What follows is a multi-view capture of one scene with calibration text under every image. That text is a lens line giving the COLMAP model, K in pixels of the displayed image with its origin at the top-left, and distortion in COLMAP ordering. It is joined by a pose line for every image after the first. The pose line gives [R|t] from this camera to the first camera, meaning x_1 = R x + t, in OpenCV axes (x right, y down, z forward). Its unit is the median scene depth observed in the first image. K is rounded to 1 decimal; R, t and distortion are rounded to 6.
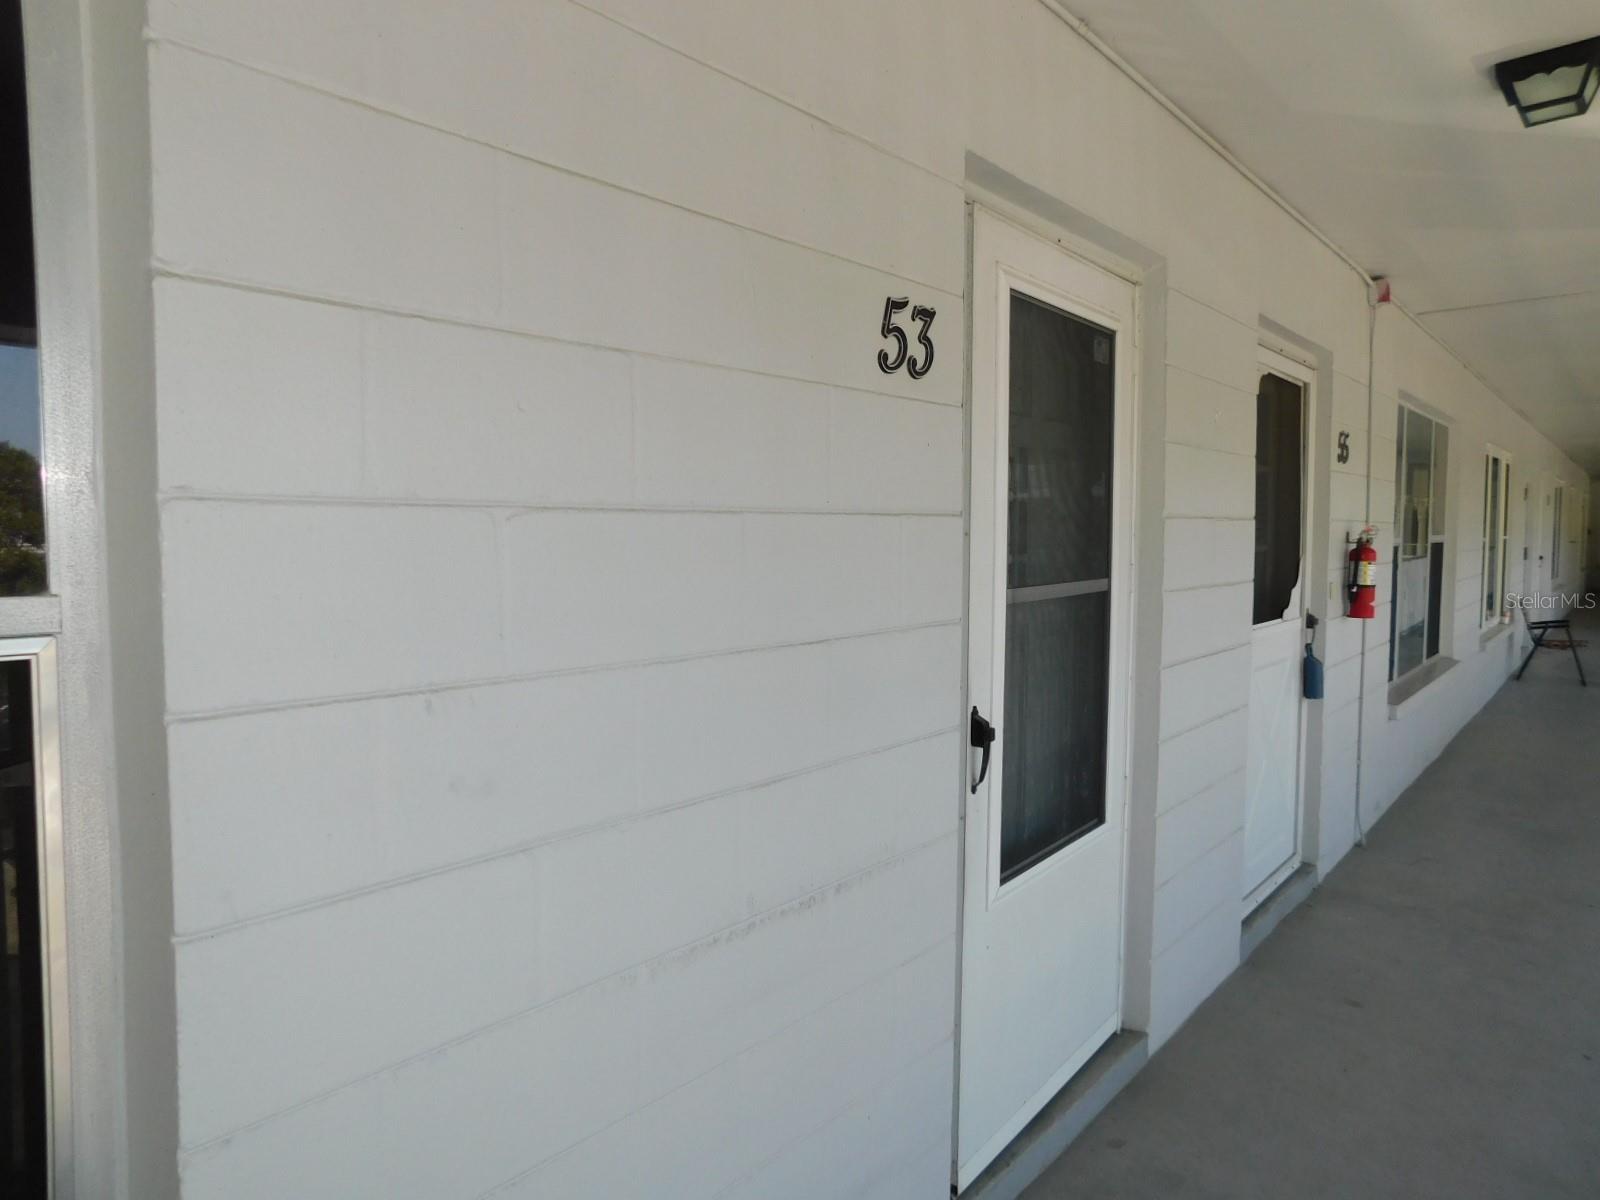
lens RADIAL K [[1050.1, 0, 800.0], [0, 1050.1, 594.6], [0, 0, 1]] dist [-0.049168, 0.028090]
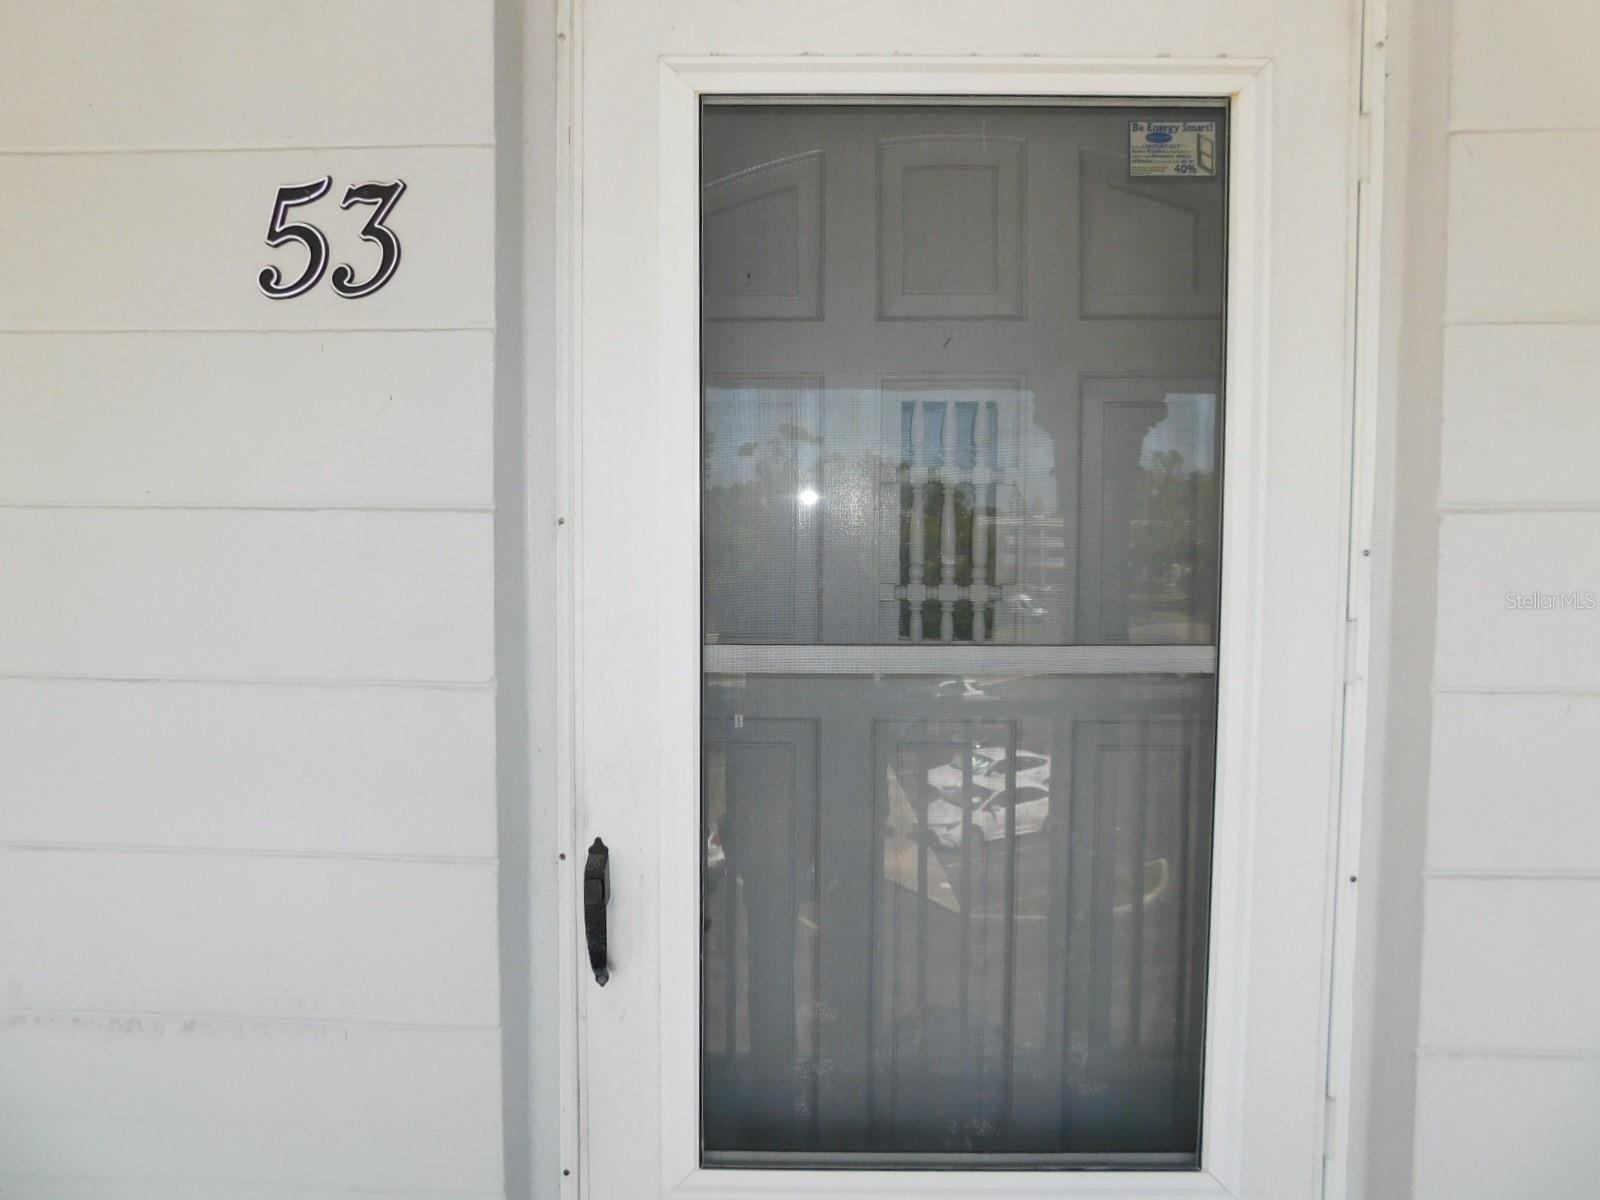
lens RADIAL K [[1050.1, 0, 802.6], [0, 1050.1, 599.0], [0, 0, 1]] dist [-0.049168, 0.028090]
pose [[0.593060, 0.046165, -0.803834, 0.795741], [-0.057772, 0.998221, 0.014705, -0.046516], [0.803083, 0.037718, 0.594672, 0.847009]]
